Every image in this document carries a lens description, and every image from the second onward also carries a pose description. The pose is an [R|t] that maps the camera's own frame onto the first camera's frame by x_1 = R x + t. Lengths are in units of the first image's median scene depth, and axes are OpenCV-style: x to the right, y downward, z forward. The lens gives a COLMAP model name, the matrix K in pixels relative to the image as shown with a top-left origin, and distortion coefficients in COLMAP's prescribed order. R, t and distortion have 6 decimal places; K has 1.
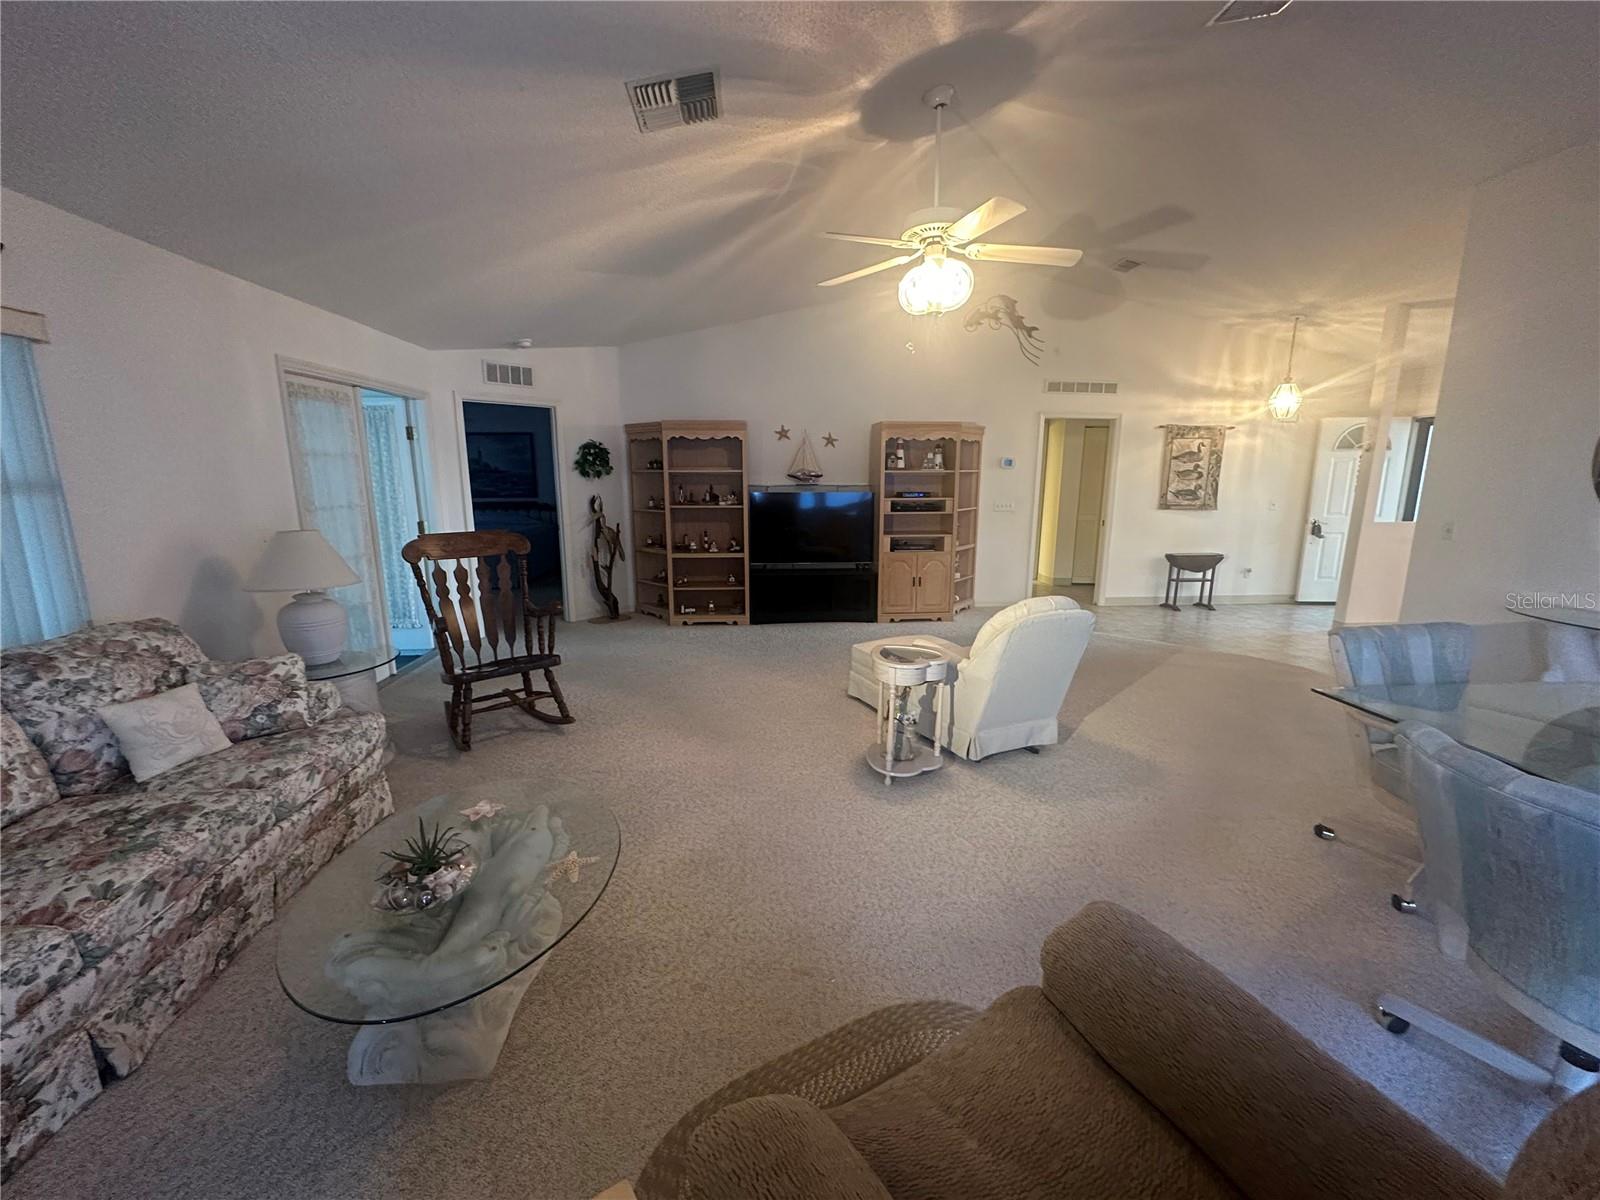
lens RADIAL K [[644.2, 0, 802.6], [0, 644.2, 600.0], [0, 0, 1]] dist [0.001435, 0.000065]
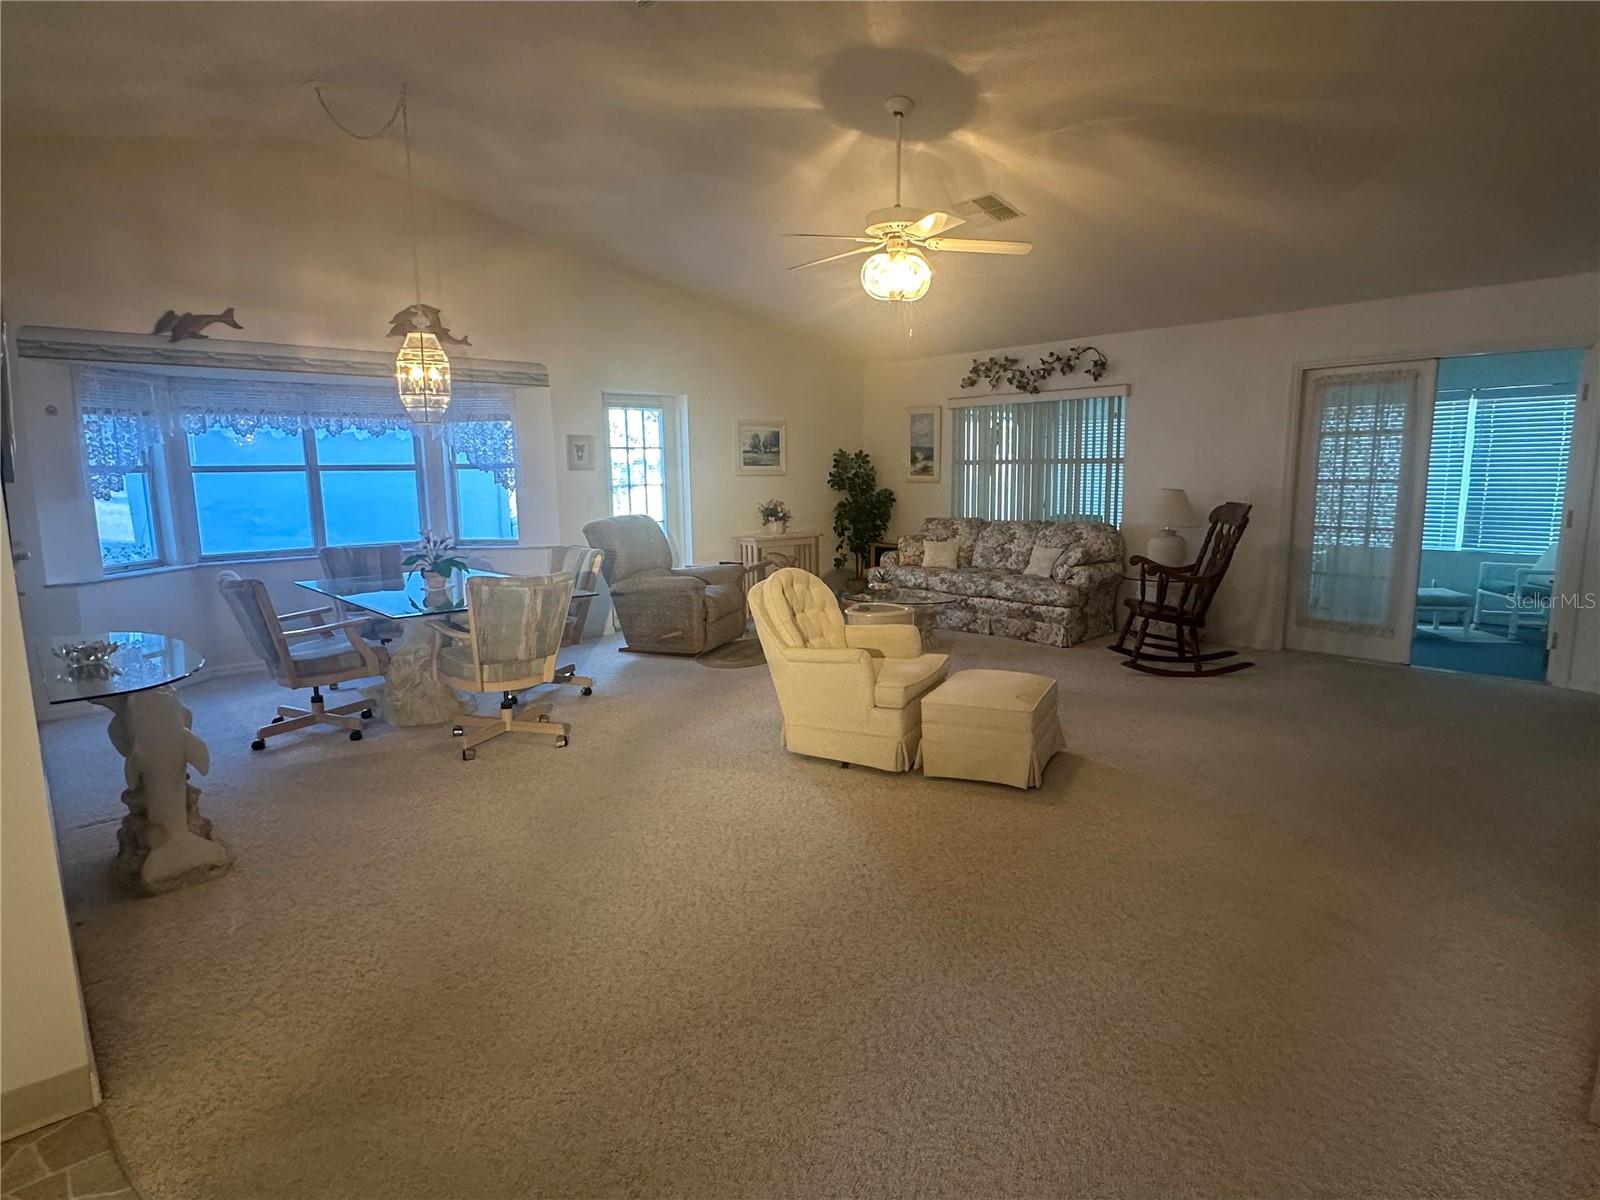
lens RADIAL K [[890.0, 0, 800.6], [0, 890.0, 608.9], [0, 0, 1]] dist [0.004931, 0.000345]
pose [[-0.787969, 0.108494, -0.606081, 0.591202], [-0.106773, 0.945361, 0.308045, -0.188106], [0.606387, 0.307443, -0.733331, 0.992533]]
